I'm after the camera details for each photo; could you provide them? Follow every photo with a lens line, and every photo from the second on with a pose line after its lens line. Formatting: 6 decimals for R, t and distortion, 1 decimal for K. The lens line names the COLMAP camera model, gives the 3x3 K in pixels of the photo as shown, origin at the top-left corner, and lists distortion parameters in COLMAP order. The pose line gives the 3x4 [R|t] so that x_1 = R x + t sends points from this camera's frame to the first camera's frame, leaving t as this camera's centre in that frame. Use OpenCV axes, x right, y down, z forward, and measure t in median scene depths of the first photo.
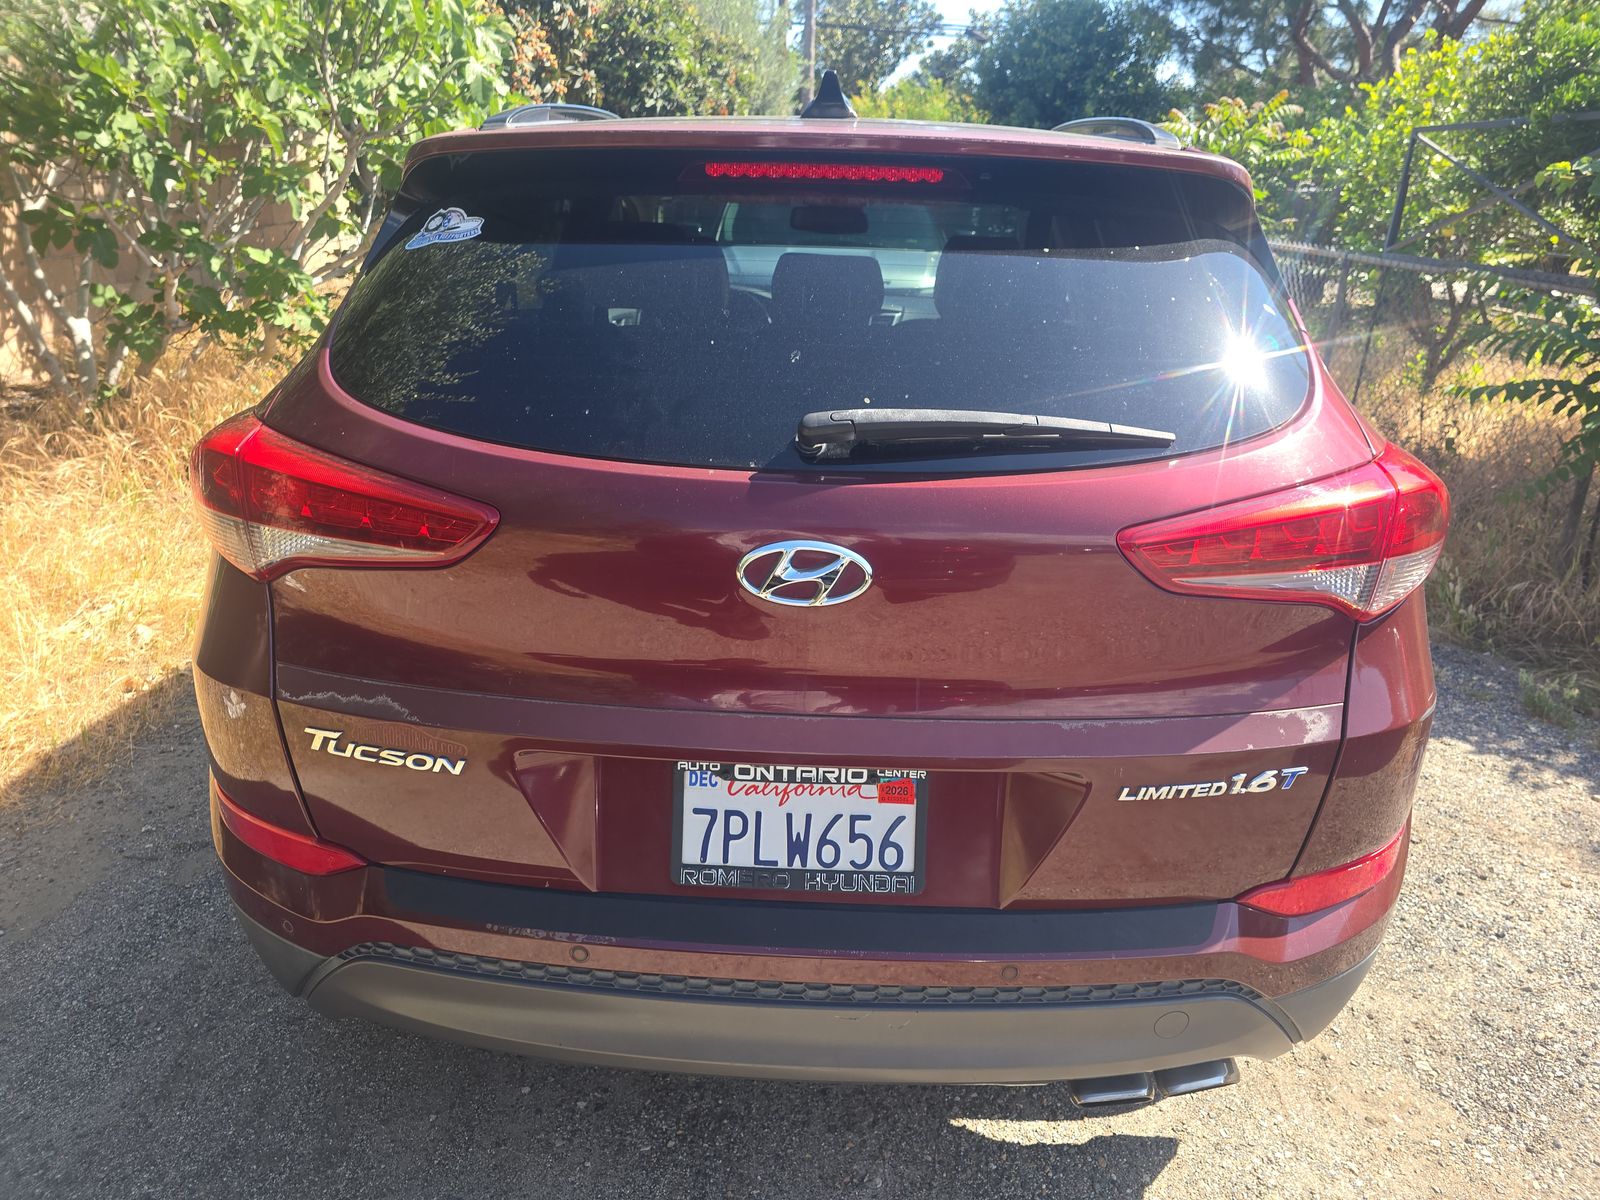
lens RADIAL K [[1085.4, 0, 798.5], [0, 1085.4, 648.1], [0, 0, 1]] dist [0.052872, -0.056707]
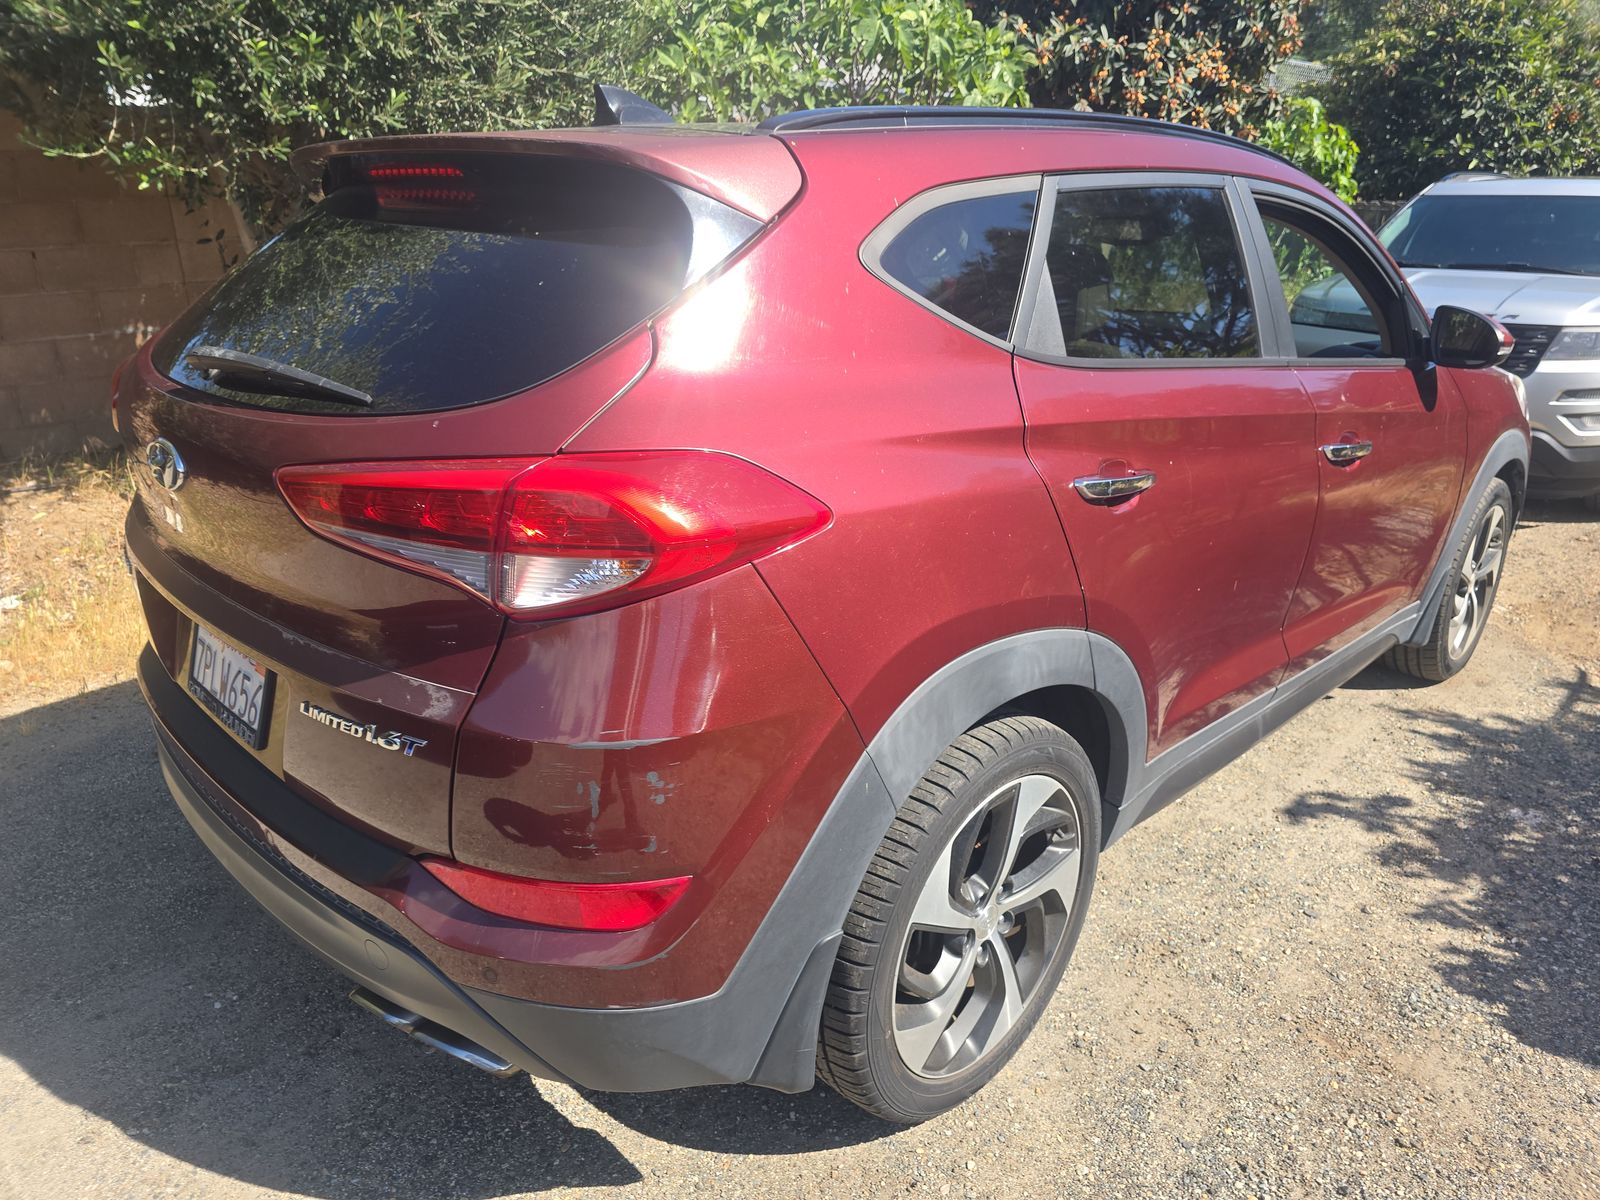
lens RADIAL K [[1085.4, 0, 798.5], [0, 1085.4, 648.1], [0, 0, 1]] dist [0.052872, -0.056707]
pose [[0.715500, 0.240615, -0.655869, 0.261065], [-0.258113, 0.963438, 0.071872, -0.026062], [0.649182, 0.117864, 0.751446, 0.088697]]
